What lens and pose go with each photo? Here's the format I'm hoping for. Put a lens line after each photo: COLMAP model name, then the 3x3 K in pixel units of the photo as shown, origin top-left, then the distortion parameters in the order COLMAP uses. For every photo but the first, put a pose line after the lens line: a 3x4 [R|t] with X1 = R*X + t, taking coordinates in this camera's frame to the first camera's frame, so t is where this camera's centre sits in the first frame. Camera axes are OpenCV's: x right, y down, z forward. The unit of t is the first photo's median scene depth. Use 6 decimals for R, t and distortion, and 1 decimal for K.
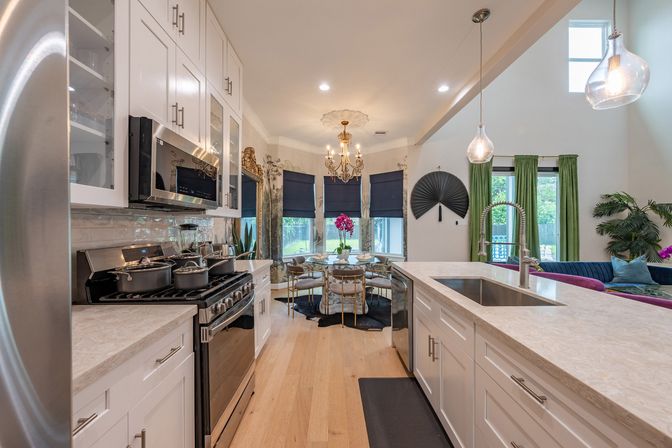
lens RADIAL K [[271.1, 0, 335.5], [0, 271.1, 224.9], [0, 0, 1]] dist [-0.000514, -0.000020]
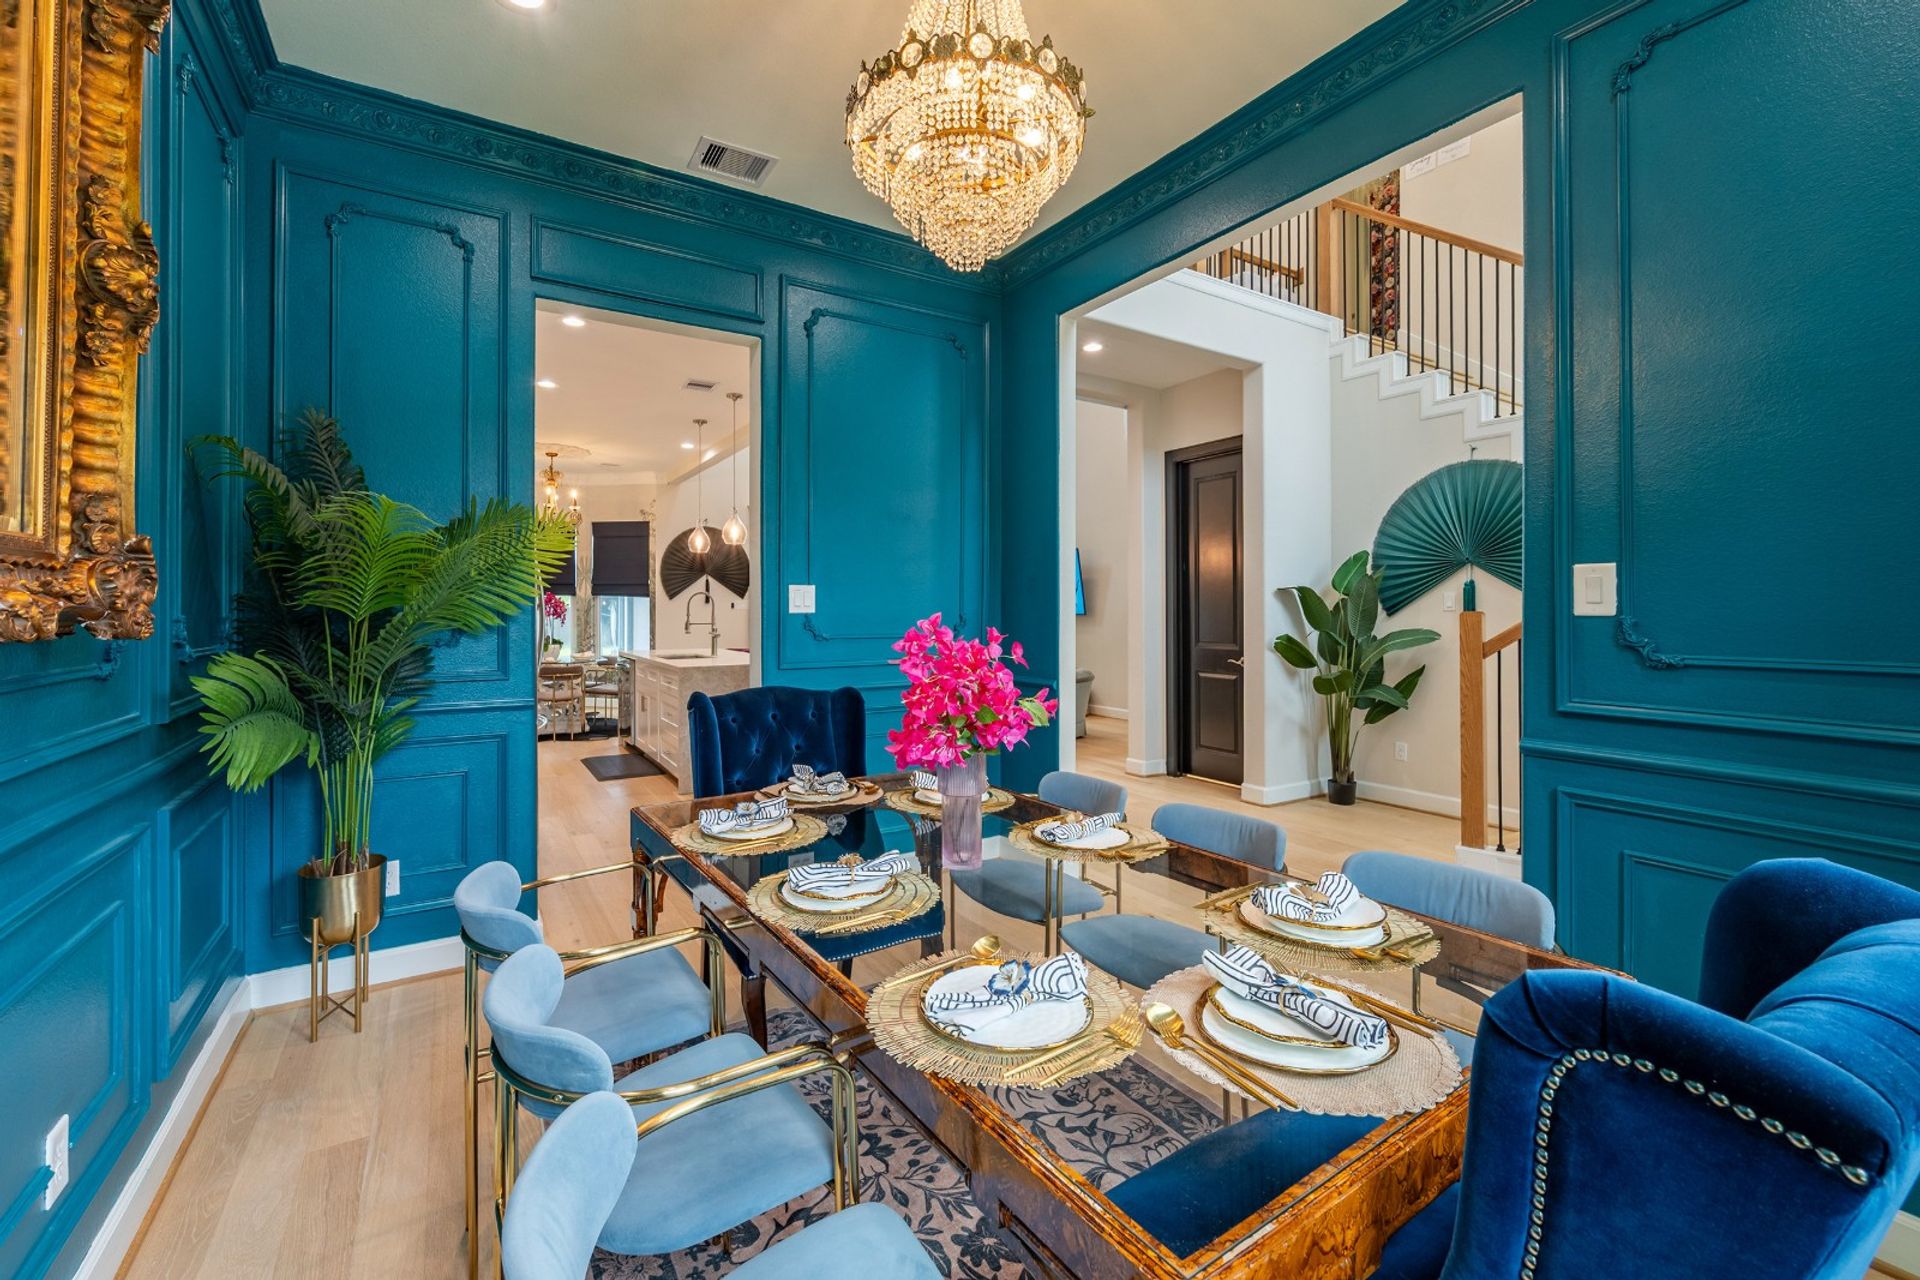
lens RADIAL K [[774.4, 0, 936.1], [0, 774.4, 608.8], [0, 0, 1]] dist [-0.000514, -0.000020]
pose [[0.854582, -0.001034, 0.519315, -0.119554], [0.000786, 0.999999, 0.000698, 0.000935], [-0.519315, -0.000189, 0.854583, -0.908639]]
